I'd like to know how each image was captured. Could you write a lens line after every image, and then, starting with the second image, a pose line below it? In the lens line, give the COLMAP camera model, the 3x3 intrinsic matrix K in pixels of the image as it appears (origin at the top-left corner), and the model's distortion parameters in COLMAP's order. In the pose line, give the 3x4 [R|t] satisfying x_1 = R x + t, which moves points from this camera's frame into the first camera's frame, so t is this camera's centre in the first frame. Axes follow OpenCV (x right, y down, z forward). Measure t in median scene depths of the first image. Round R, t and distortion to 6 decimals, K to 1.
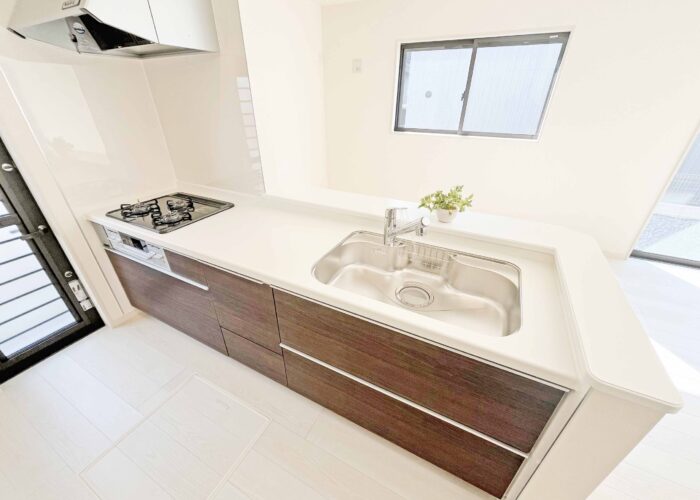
lens RADIAL K [[282.2, 0, 348.6], [0, 282.2, 251.6], [0, 0, 1]] dist [0.000087, -0.000002]
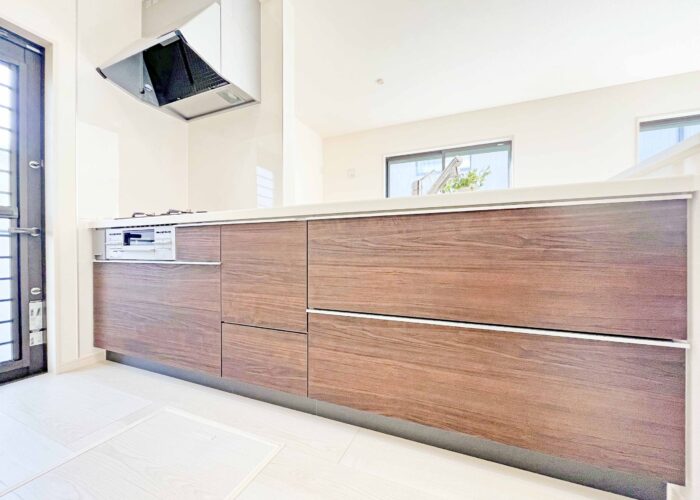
lens RADIAL K [[282.2, 0, 349.1], [0, 282.2, 251.6], [0, 0, 1]] dist [0.000087, -0.000002]
pose [[0.997226, -0.005828, 0.074208, -0.103001], [0.040679, 0.877564, -0.477730, 0.321108], [-0.062338, 0.479423, 0.875367, 0.122943]]
